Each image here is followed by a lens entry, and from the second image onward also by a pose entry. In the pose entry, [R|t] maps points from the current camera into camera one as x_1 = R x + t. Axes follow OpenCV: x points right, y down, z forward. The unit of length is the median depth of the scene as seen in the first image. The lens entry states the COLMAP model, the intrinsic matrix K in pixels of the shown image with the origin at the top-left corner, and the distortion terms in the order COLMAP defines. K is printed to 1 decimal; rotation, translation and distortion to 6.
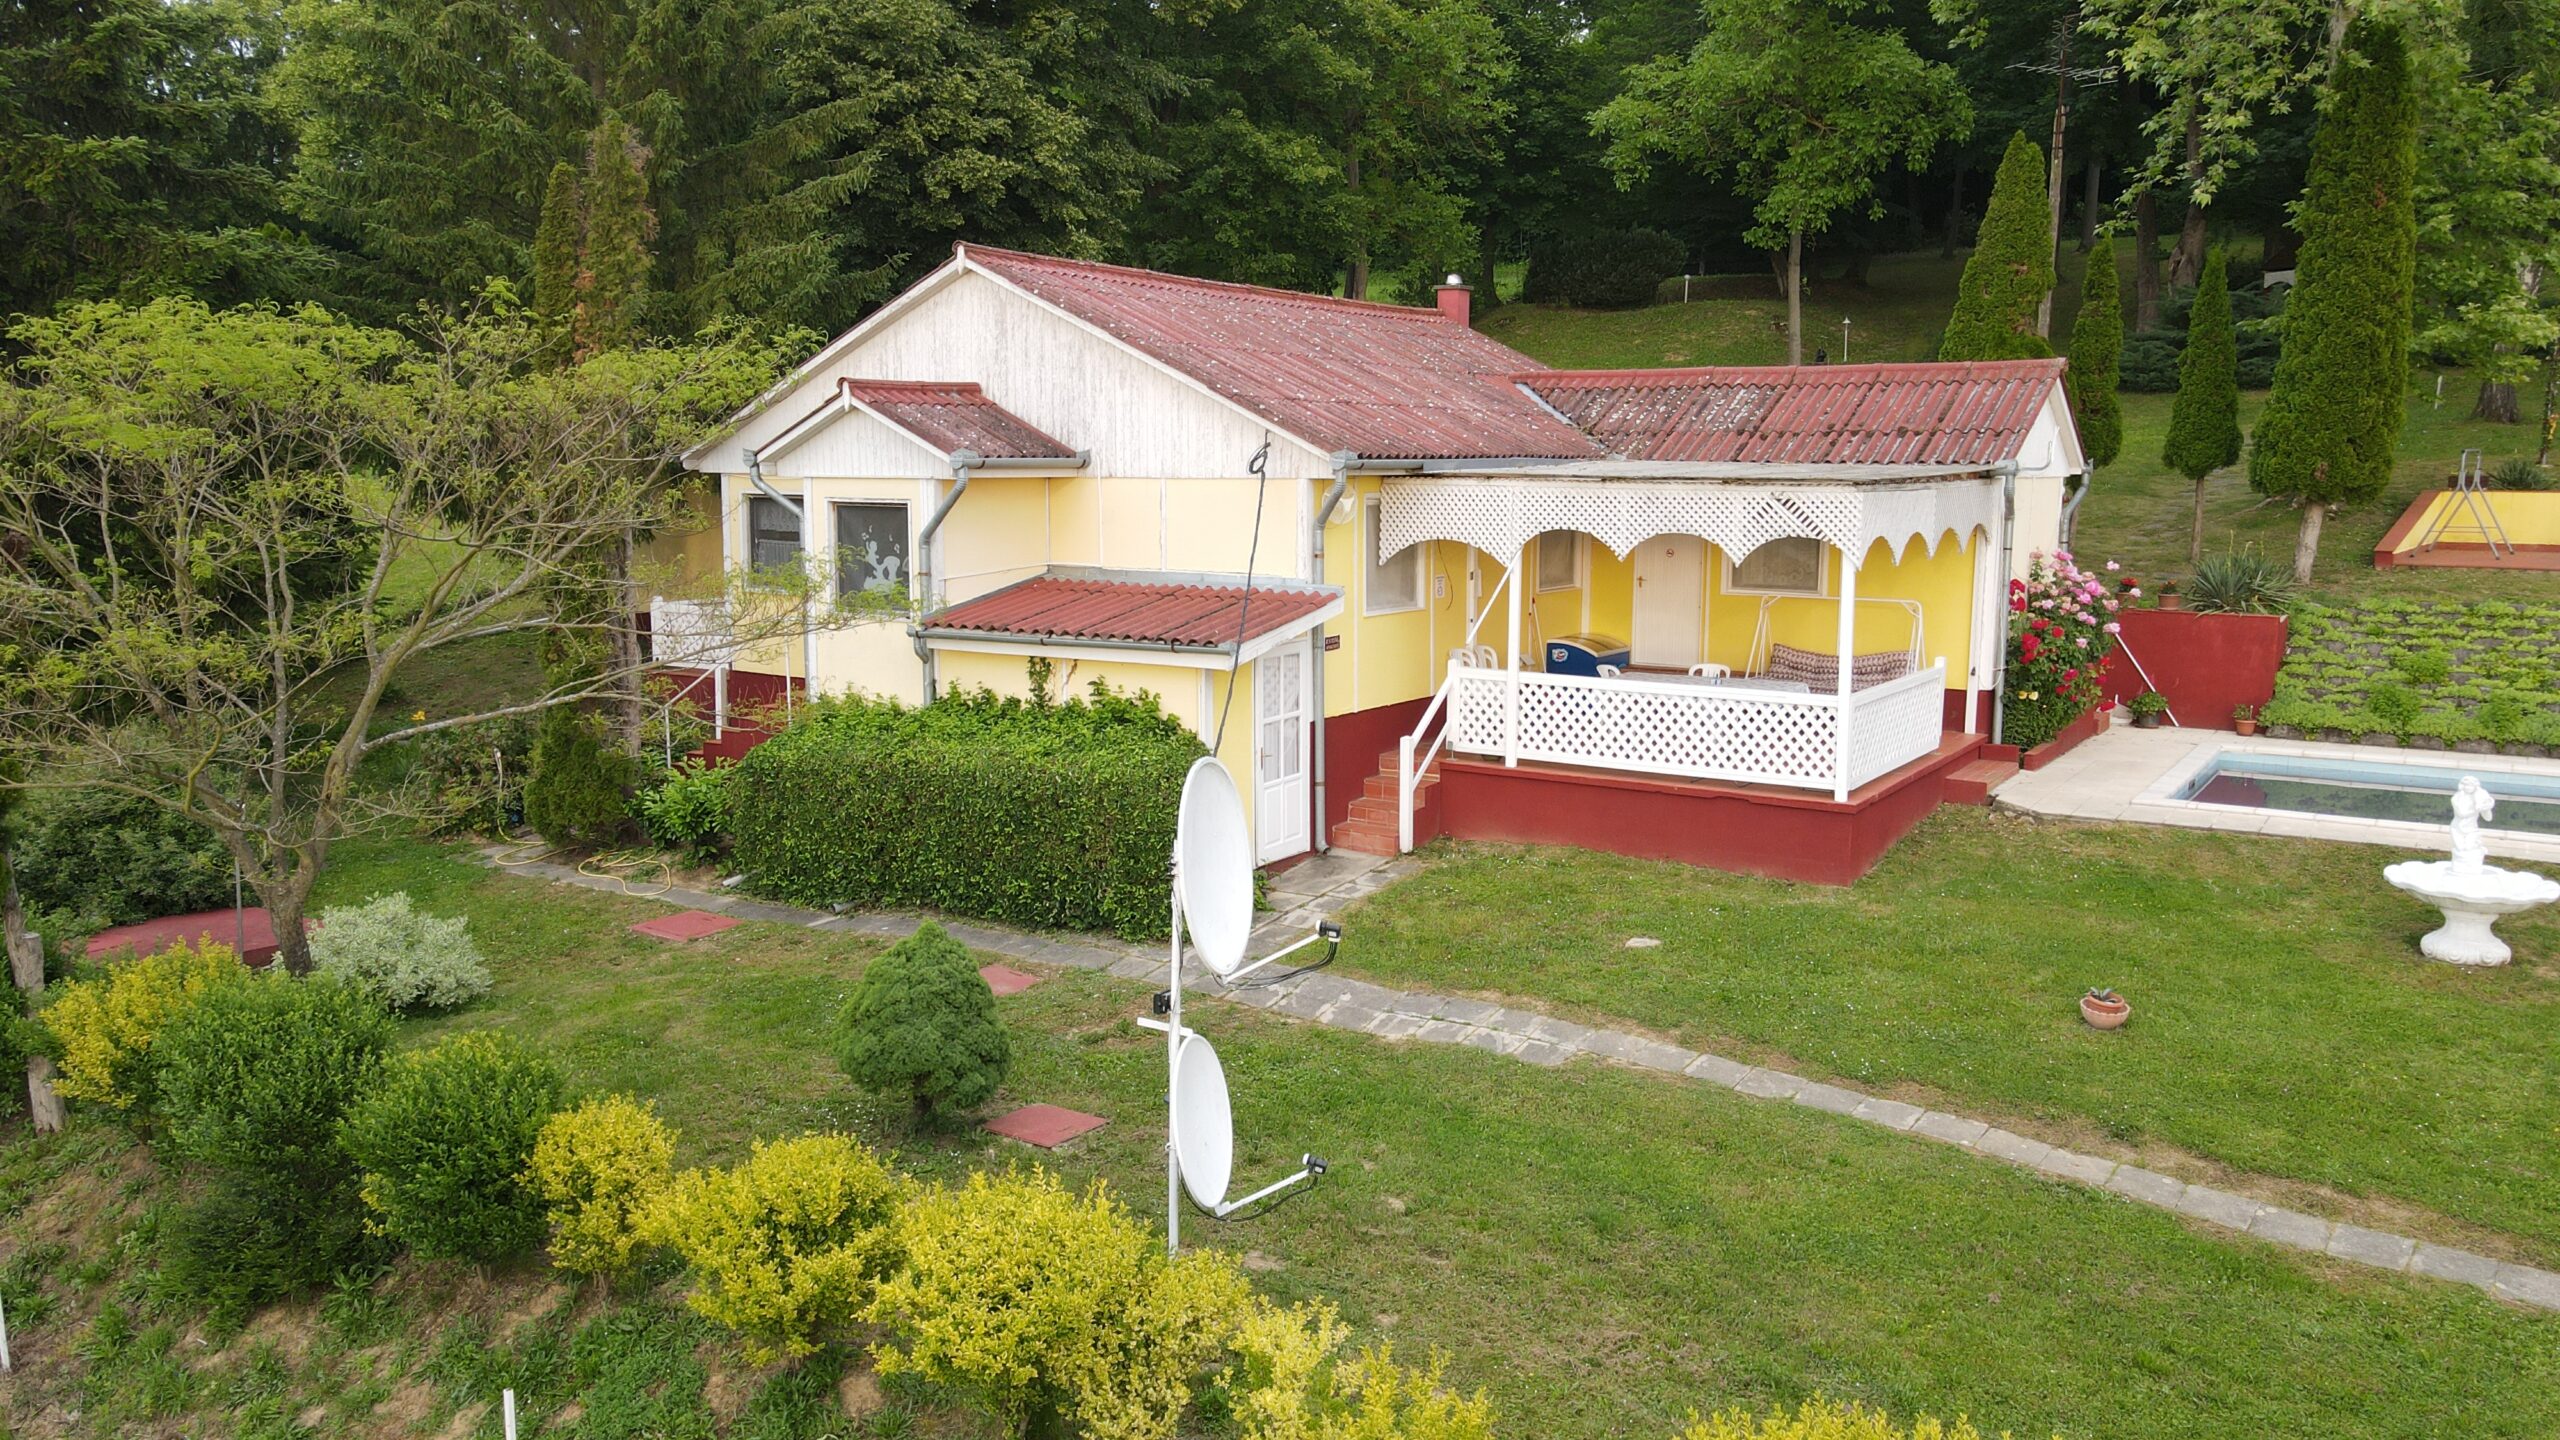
lens RADIAL K [[1890.1, 0, 1290.9], [0, 1890.1, 727.0], [0, 0, 1]] dist [0.011843, 0.007779]
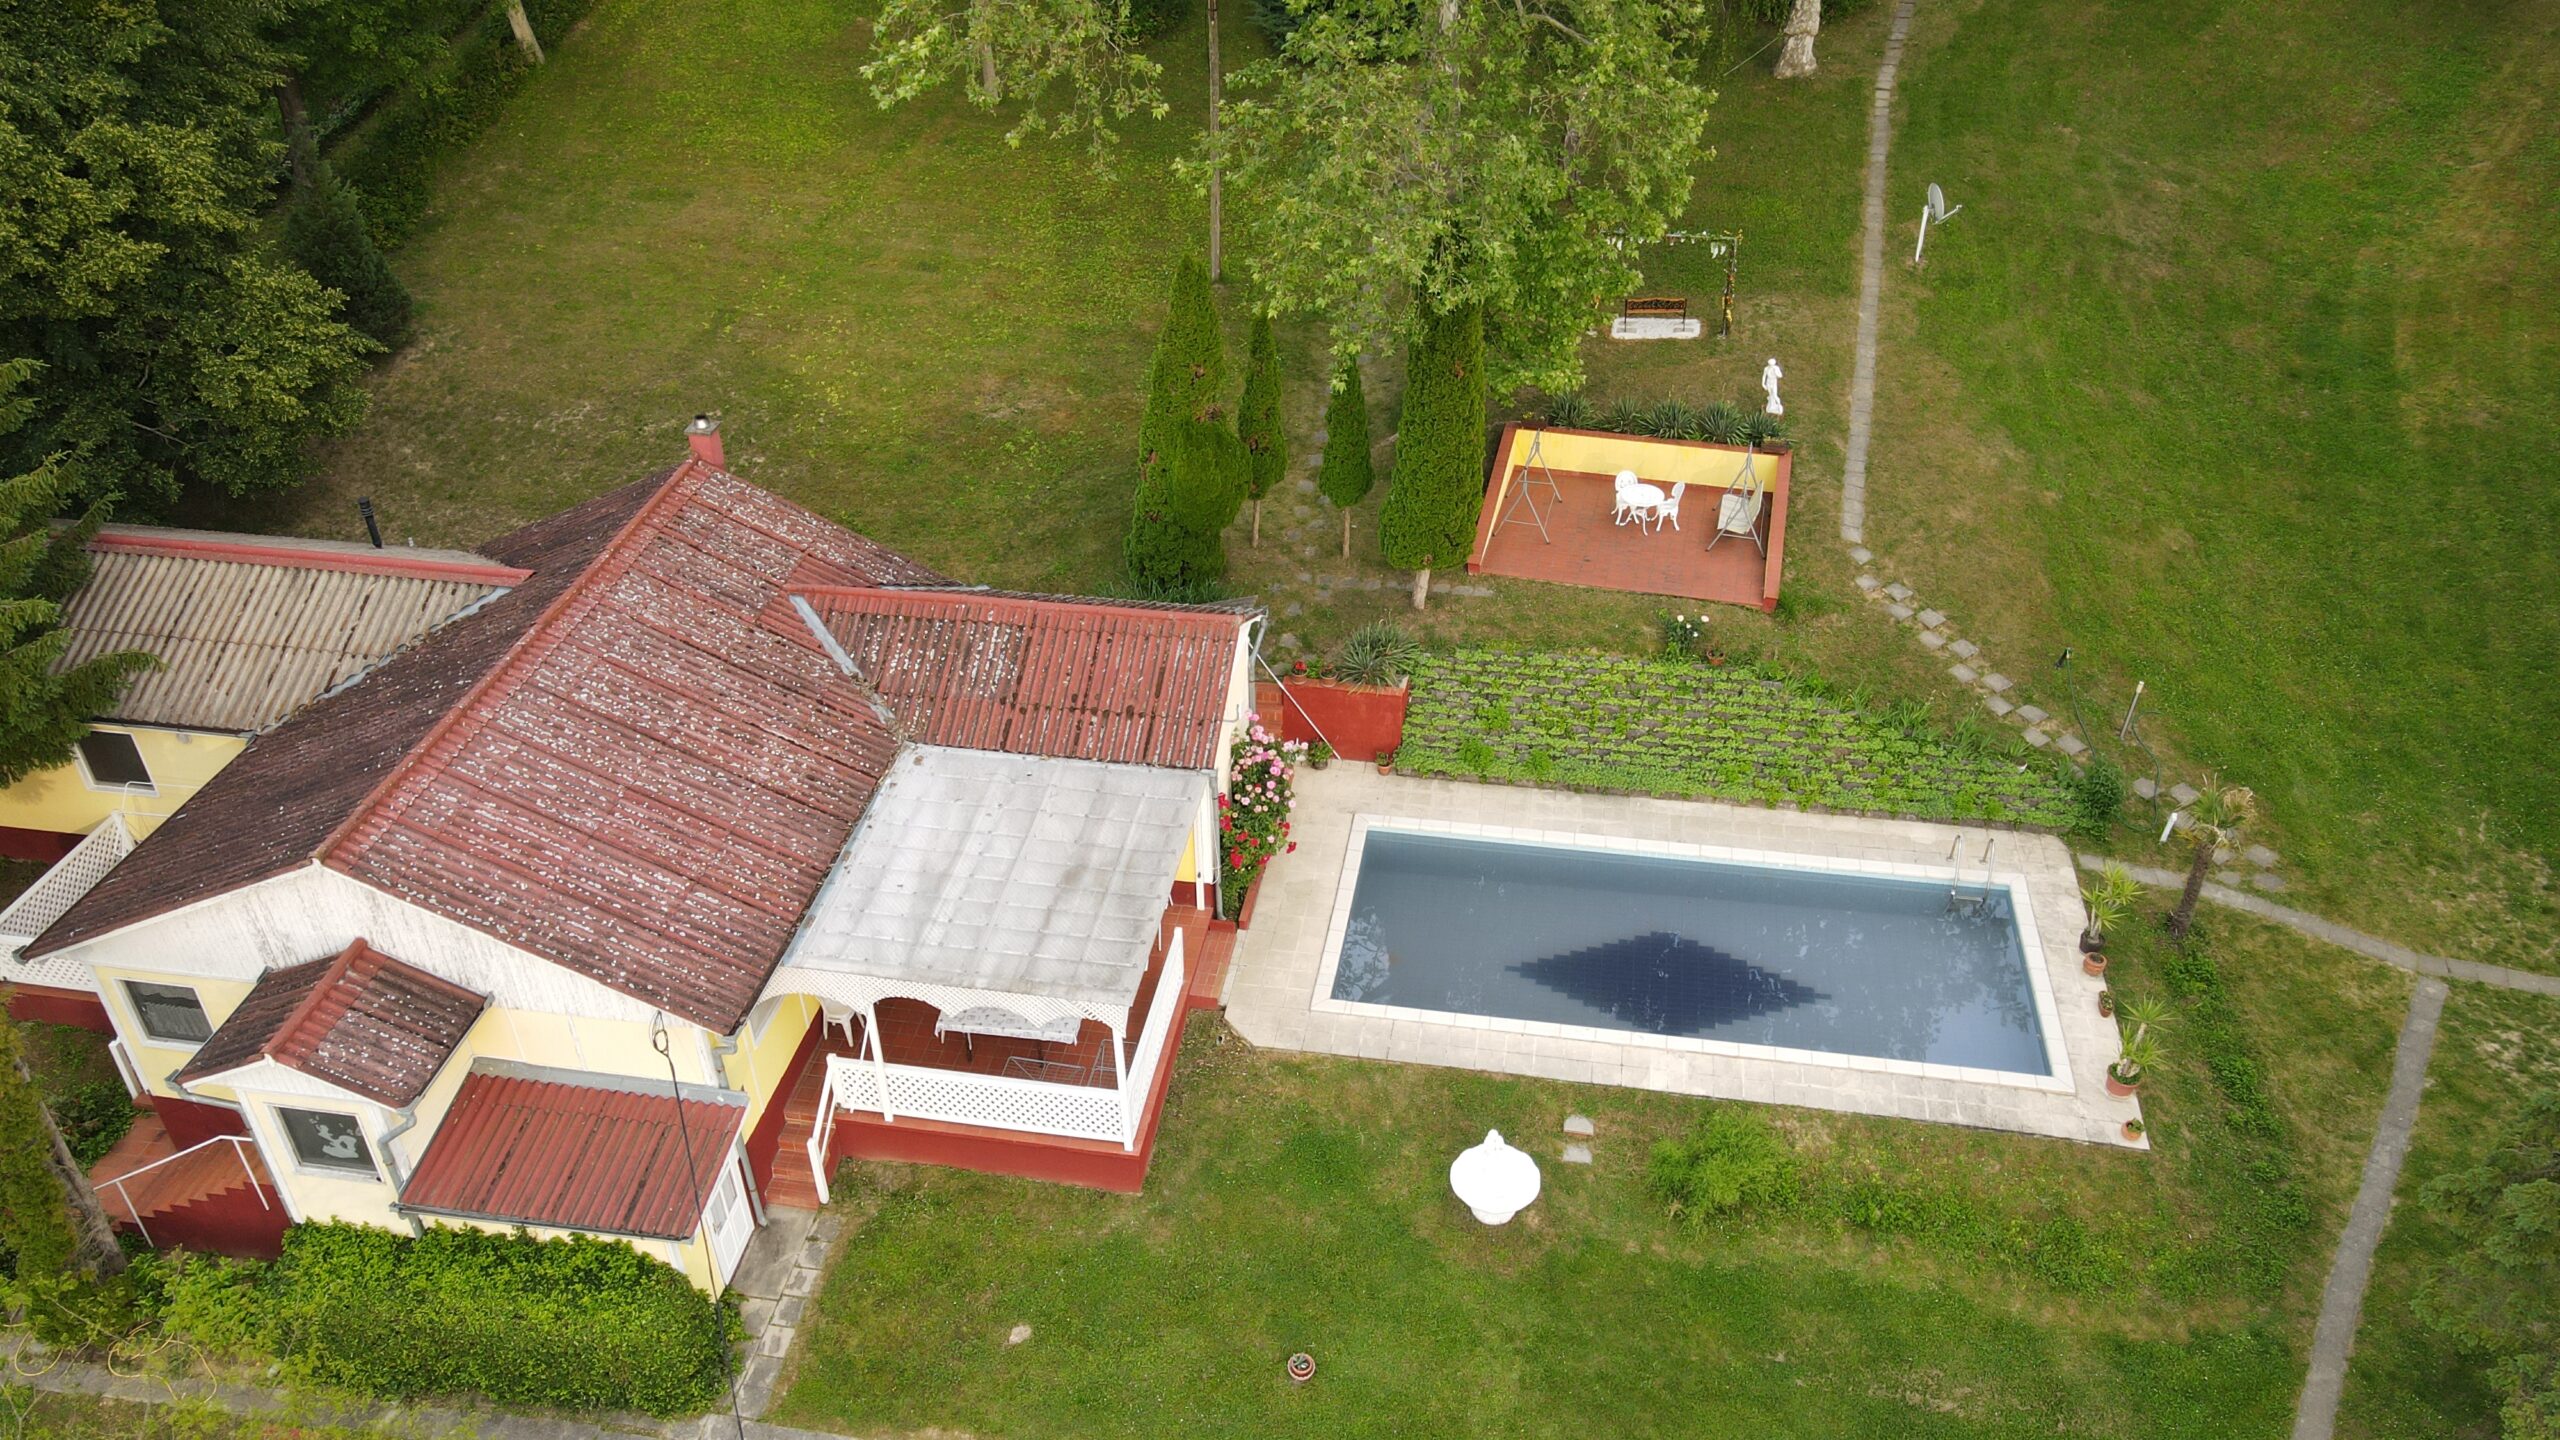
lens RADIAL K [[1890.1, 0, 1274.7], [0, 1890.1, 727.4], [0, 0, 1]] dist [0.011843, 0.007779]
pose [[0.919010, -0.236729, 0.315247, 0.009697], [0.067742, 0.882573, 0.465270, -0.831011], [-0.388371, -0.406232, 0.827130, -0.107527]]
